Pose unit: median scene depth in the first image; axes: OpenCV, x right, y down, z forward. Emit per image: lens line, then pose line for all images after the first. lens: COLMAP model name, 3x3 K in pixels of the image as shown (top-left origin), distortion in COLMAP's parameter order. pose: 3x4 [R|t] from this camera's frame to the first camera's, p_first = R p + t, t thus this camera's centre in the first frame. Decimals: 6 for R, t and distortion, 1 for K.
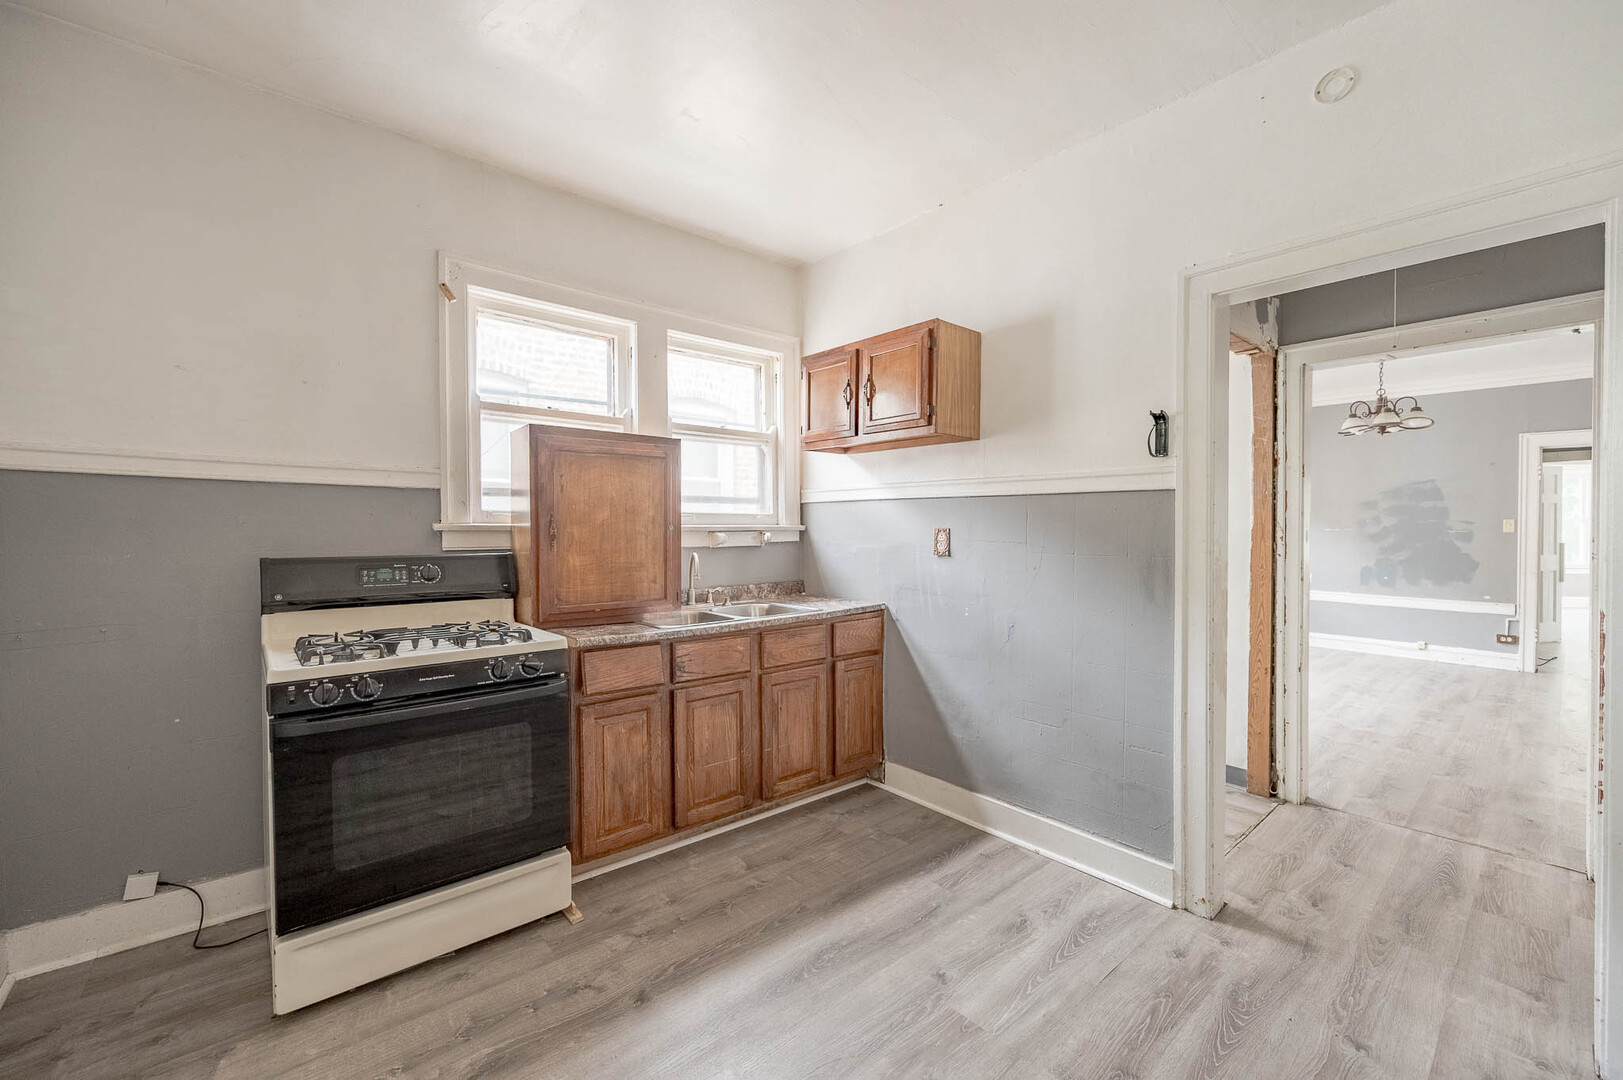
lens RADIAL K [[656.5, 0, 817.1], [0, 656.5, 535.1], [0, 0, 1]] dist [-0.001562, -0.000964]
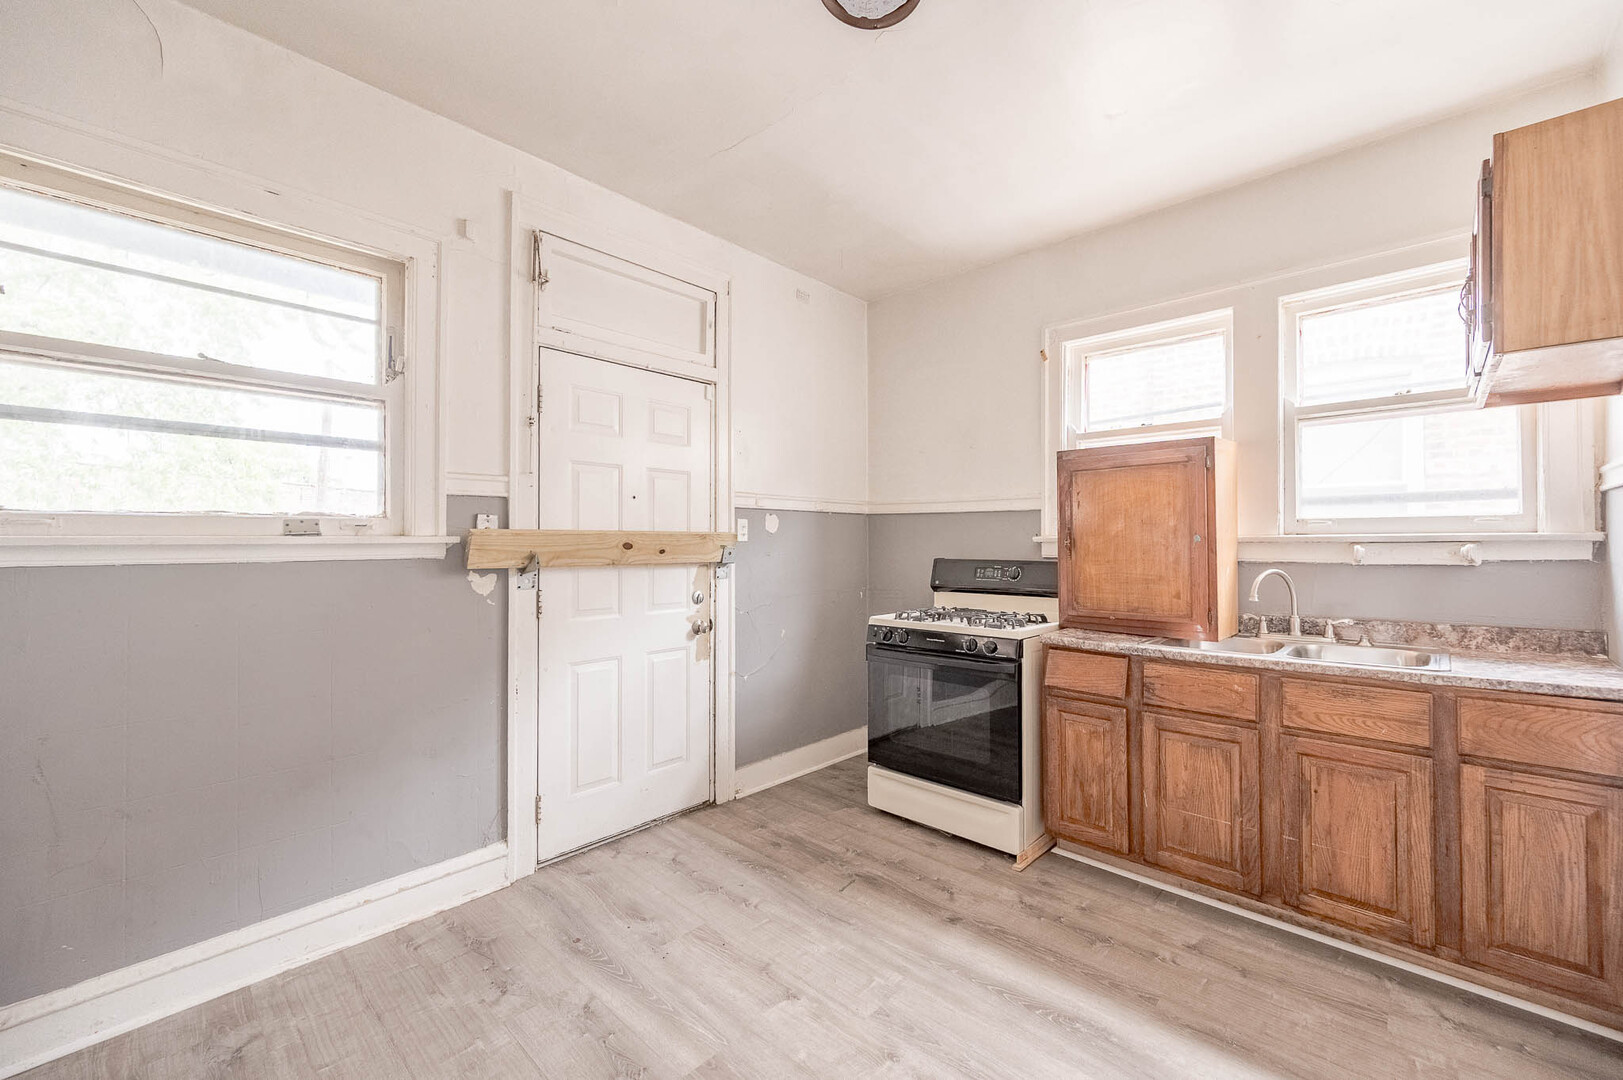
lens RADIAL K [[656.5, 0, 818.7], [0, 656.5, 536.5], [0, 0, 1]] dist [-0.001562, -0.000964]
pose [[0.107810, -0.010529, -0.994116, 0.660968], [-0.008028, 0.999902, -0.011461, 0.000559], [0.994139, 0.009216, 0.107715, 0.427823]]
